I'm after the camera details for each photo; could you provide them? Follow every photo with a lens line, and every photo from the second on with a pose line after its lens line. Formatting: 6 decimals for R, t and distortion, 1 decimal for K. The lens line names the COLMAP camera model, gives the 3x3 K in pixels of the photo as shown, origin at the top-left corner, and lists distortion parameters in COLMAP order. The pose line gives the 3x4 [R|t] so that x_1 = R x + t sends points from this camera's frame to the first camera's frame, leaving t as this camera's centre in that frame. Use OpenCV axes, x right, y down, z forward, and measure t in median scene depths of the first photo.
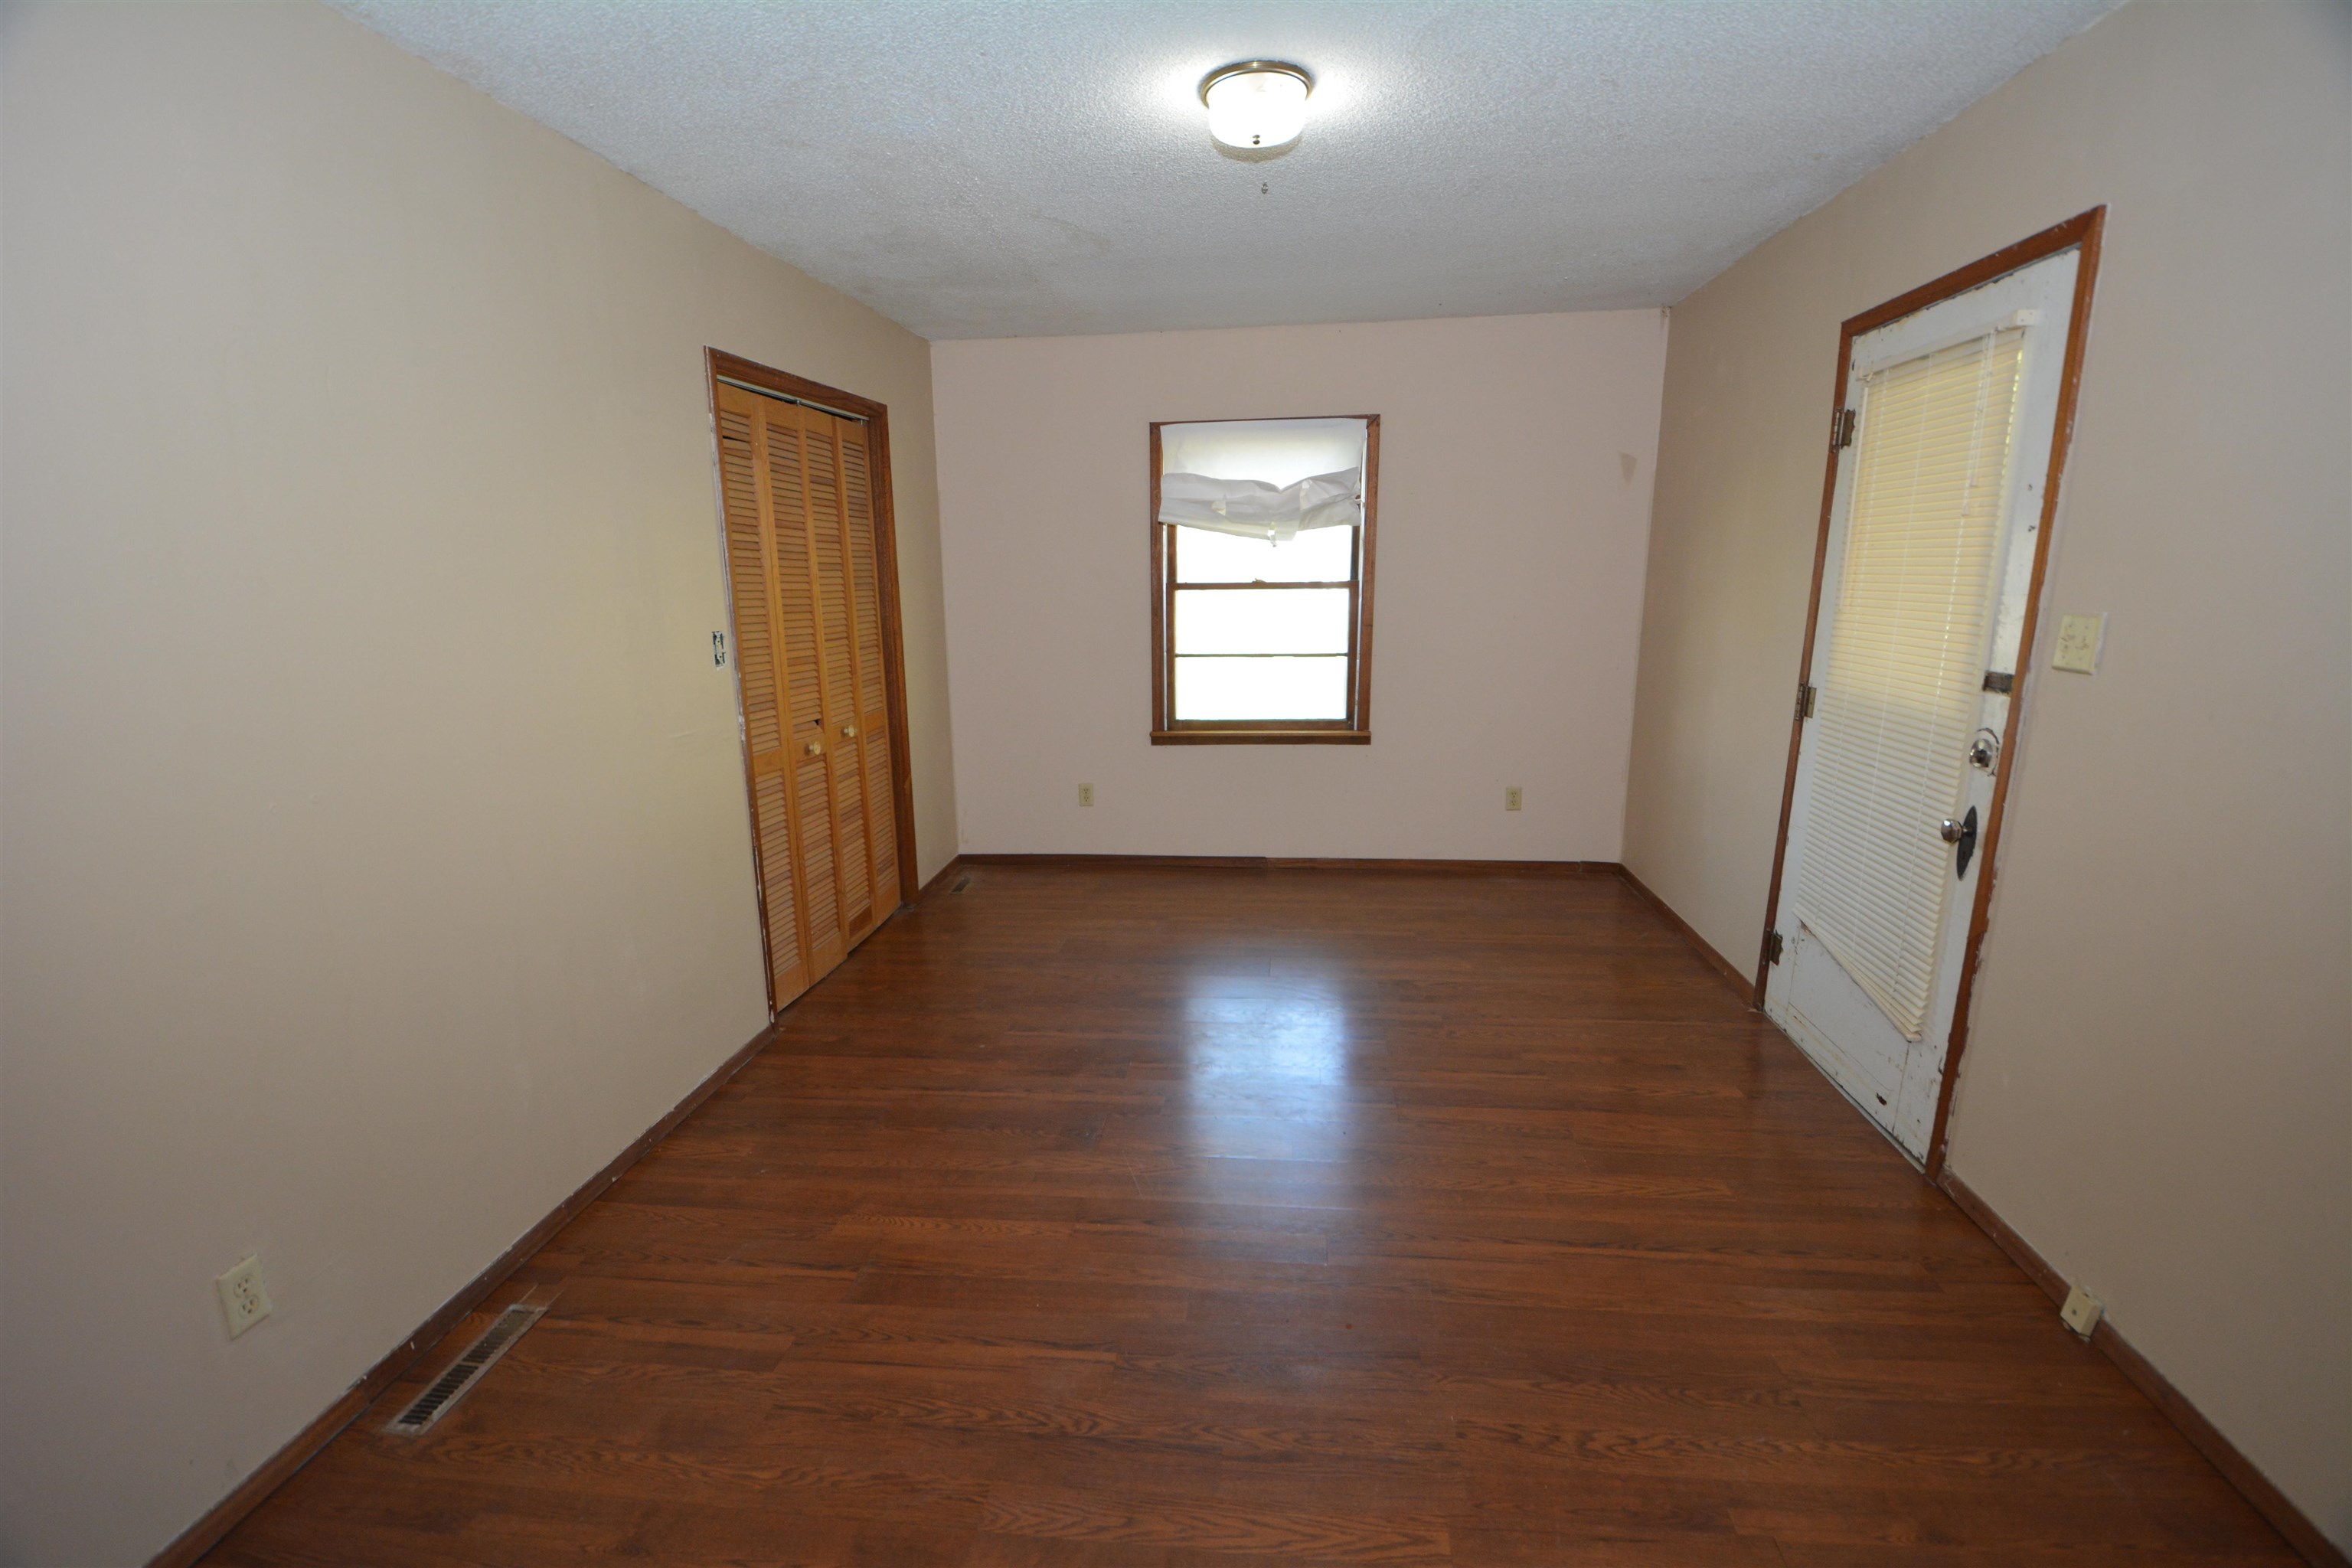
lens RADIAL K [[1029.1, 0, 1173.9], [0, 1029.1, 803.4], [0, 0, 1]] dist [0.016829, -0.025895]
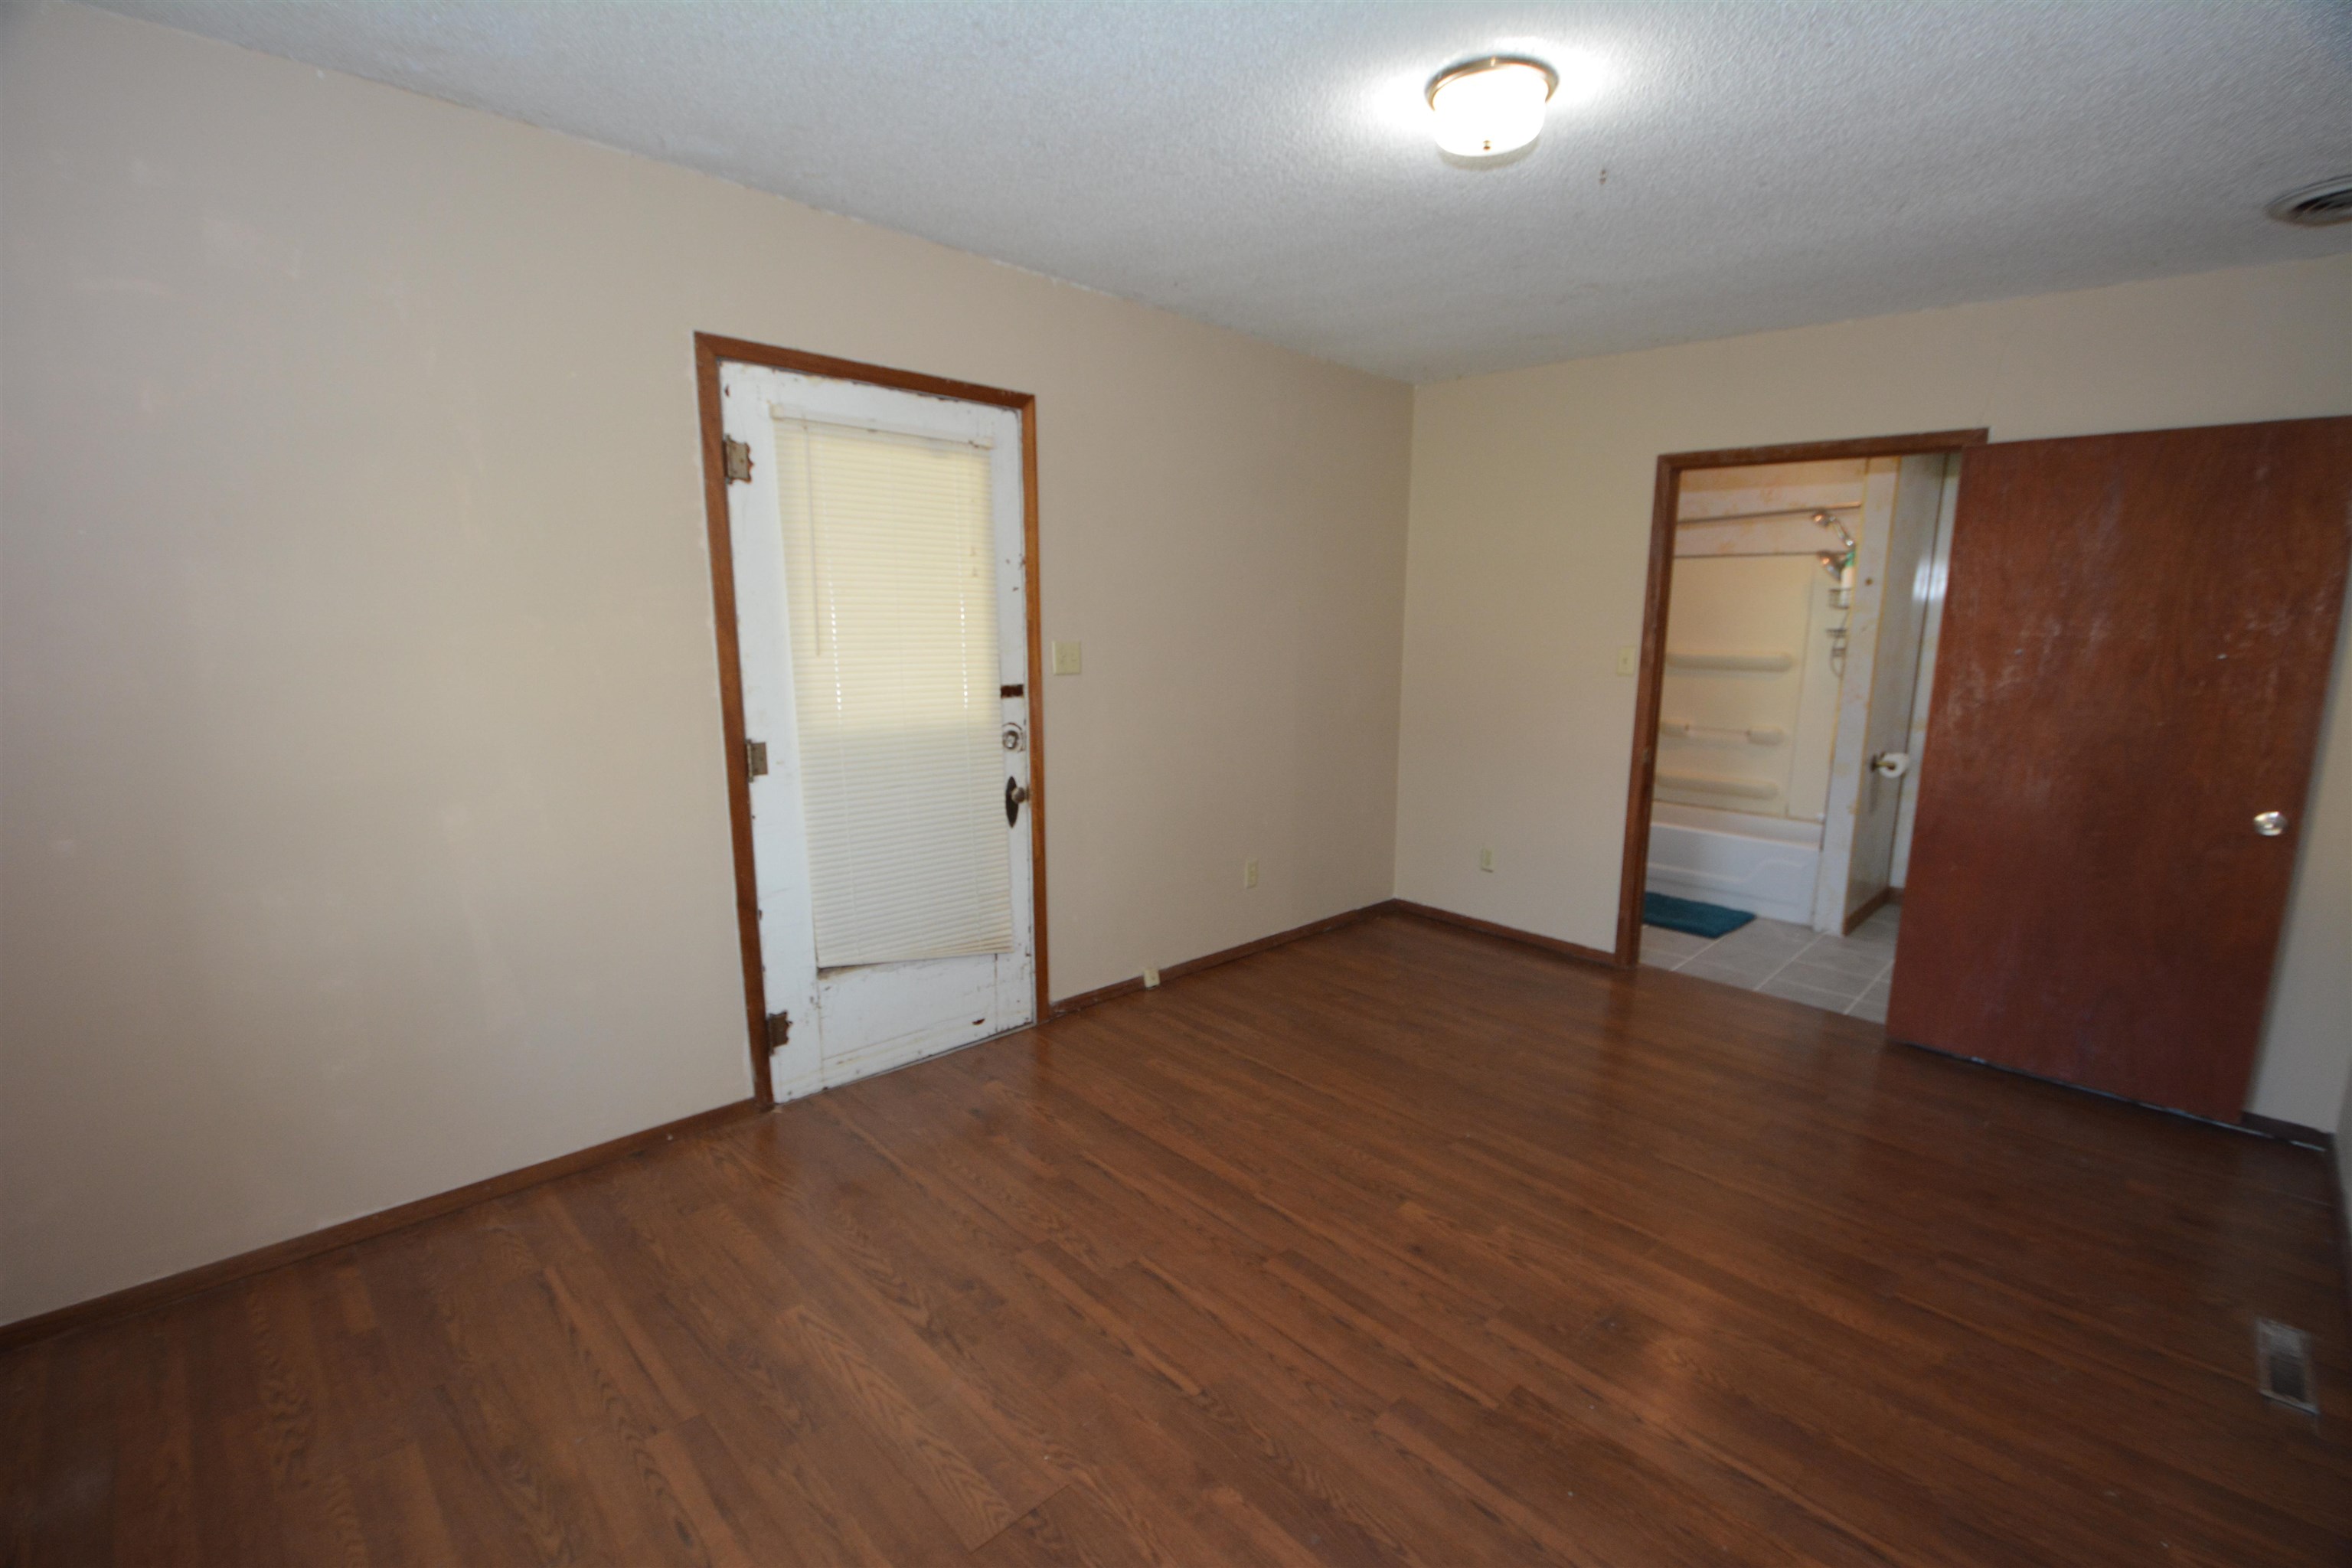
lens RADIAL K [[1029.1, 0, 1173.9], [0, 1029.1, 803.4], [0, 0, 1]] dist [0.016829, -0.025895]
pose [[-0.776183, -0.112750, 0.620344, -0.316481], [0.138136, 0.929569, 0.341791, -0.431552], [-0.615189, 0.350984, -0.705941, 1.913207]]
